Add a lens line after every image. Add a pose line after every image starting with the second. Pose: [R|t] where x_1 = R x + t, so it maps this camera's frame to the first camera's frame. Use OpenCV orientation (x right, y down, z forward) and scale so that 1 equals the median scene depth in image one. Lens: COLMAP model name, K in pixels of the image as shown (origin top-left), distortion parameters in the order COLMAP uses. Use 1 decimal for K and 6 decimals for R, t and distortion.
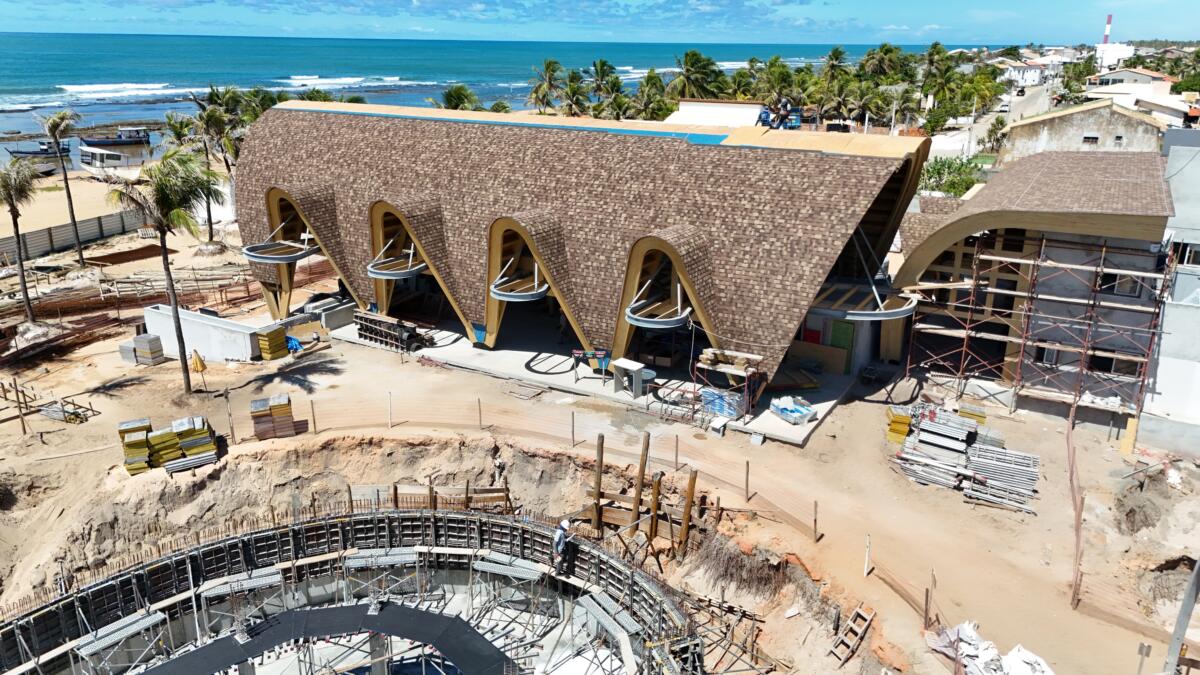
lens RADIAL K [[882.9, 0, 602.2], [0, 882.9, 336.8], [0, 0, 1]] dist [0.071009, -0.072640]
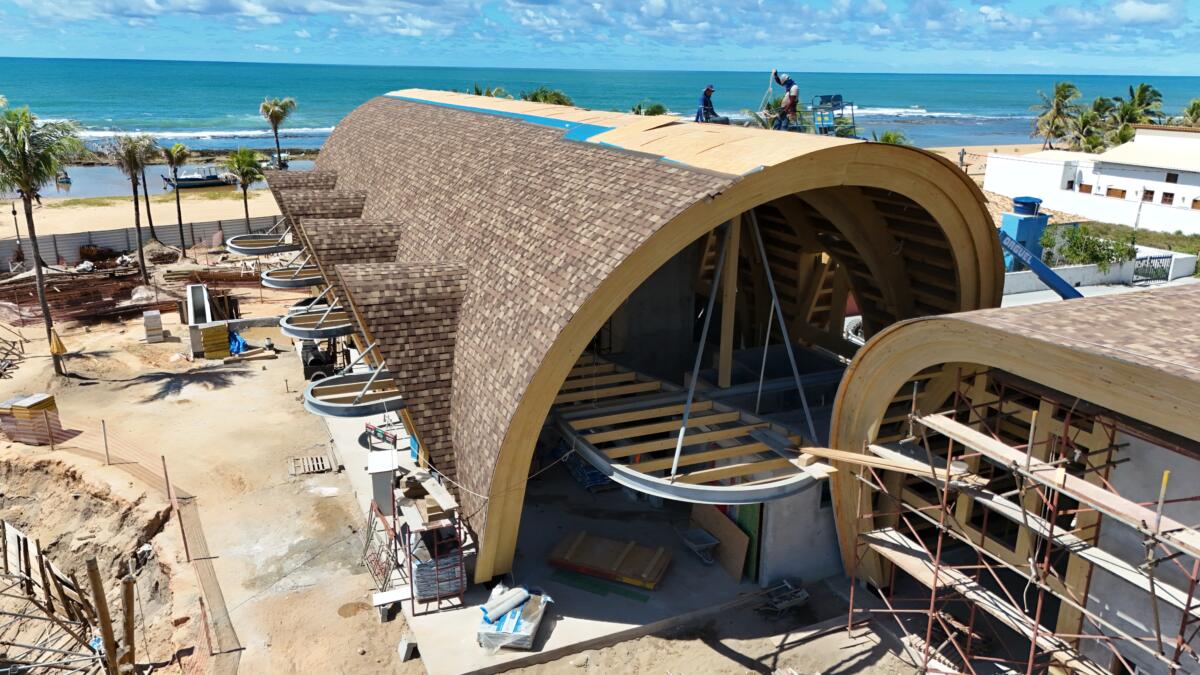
lens RADIAL K [[882.9, 0, 602.2], [0, 882.9, 336.8], [0, 0, 1]] dist [0.071009, -0.072640]
pose [[0.810812, 0.170891, -0.559804, 0.488225], [-0.191121, 0.981303, 0.022746, -0.100178], [0.553224, 0.088548, 0.828313, 0.507699]]
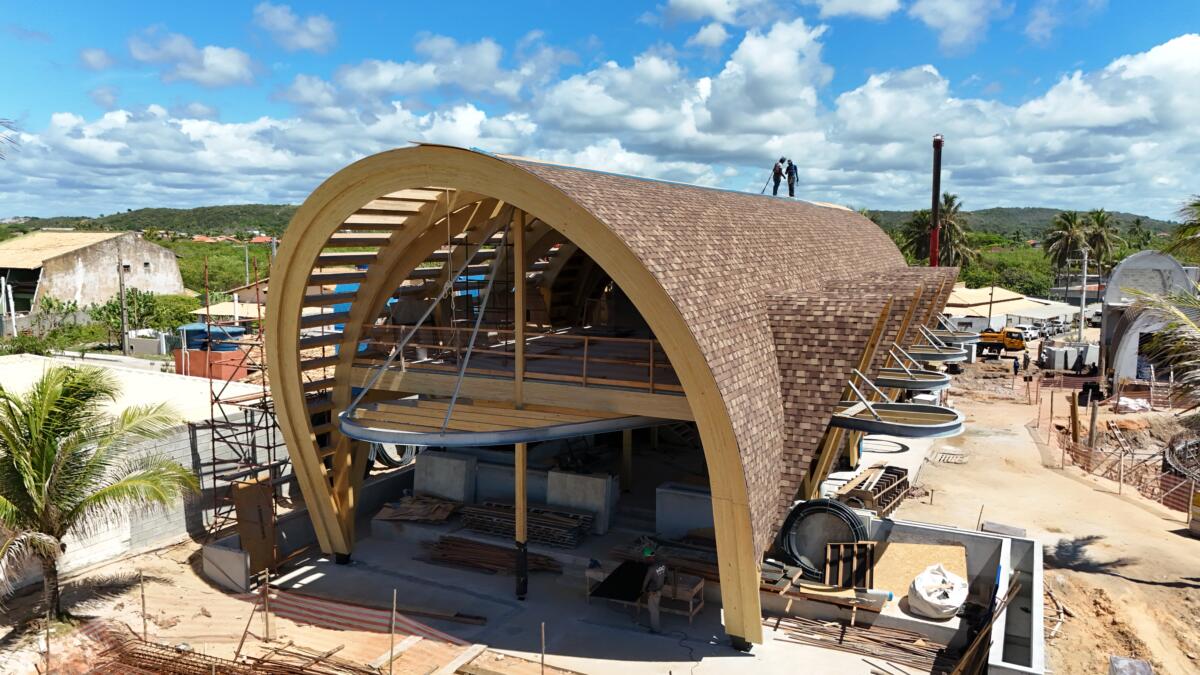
lens RADIAL K [[882.9, 0, 602.2], [0, 882.9, 336.8], [0, 0, 1]] dist [0.071009, -0.072640]
pose [[-0.069069, -0.126176, 0.989600, -0.960141], [0.305694, 0.941573, 0.141389, -0.301157], [-0.949621, 0.312281, -0.026462, 1.307411]]
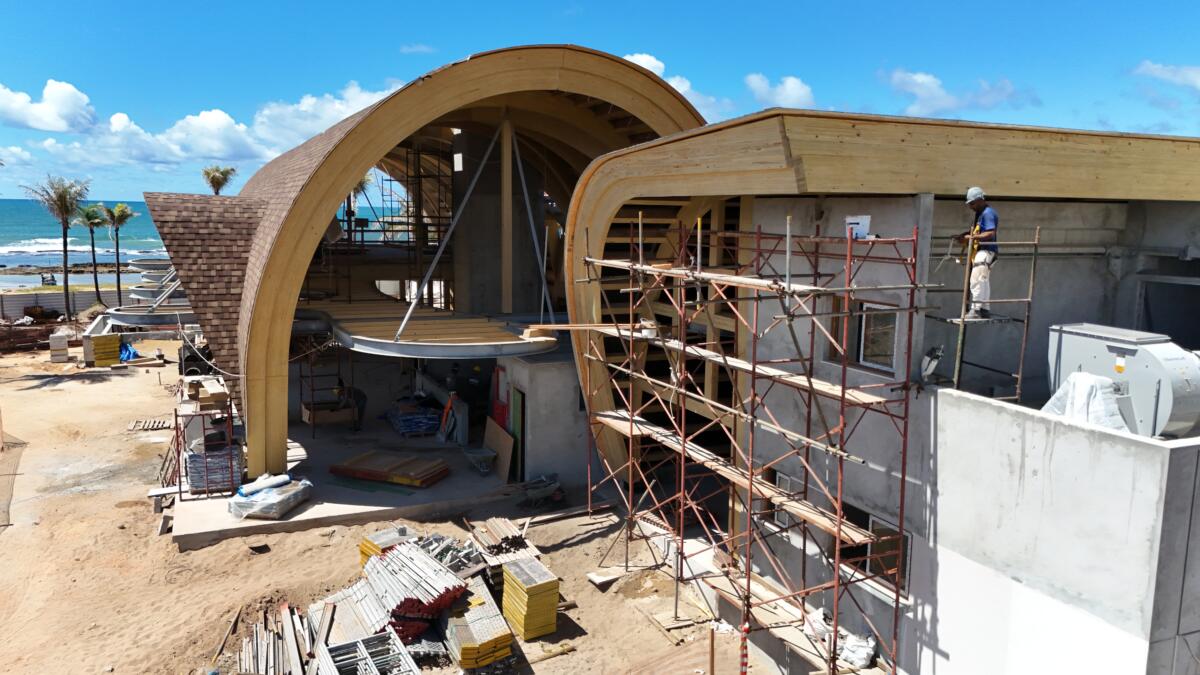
lens RADIAL K [[882.9, 0, 602.2], [0, 882.9, 336.8], [0, 0, 1]] dist [0.071009, -0.072640]
pose [[0.807917, 0.086178, -0.582961, 0.655989], [-0.193593, 0.973158, -0.124437, 0.010467], [0.556590, 0.213392, 0.802915, 0.571092]]
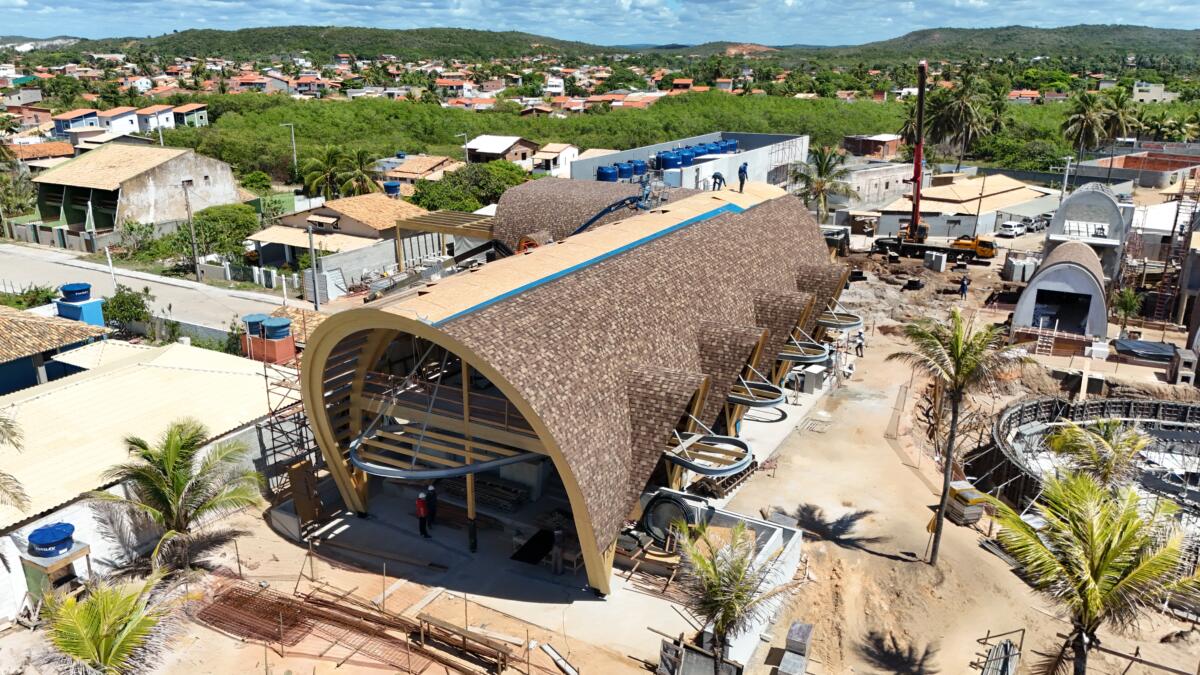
lens RADIAL K [[882.9, 0, 602.2], [0, 882.9, 336.8], [0, 0, 1]] dist [0.071009, -0.072640]
pose [[-0.010511, -0.317117, 0.948328, -1.205444], [0.307865, 0.901286, 0.304799, -0.517119], [-0.951372, 0.295160, 0.088156, 1.116418]]
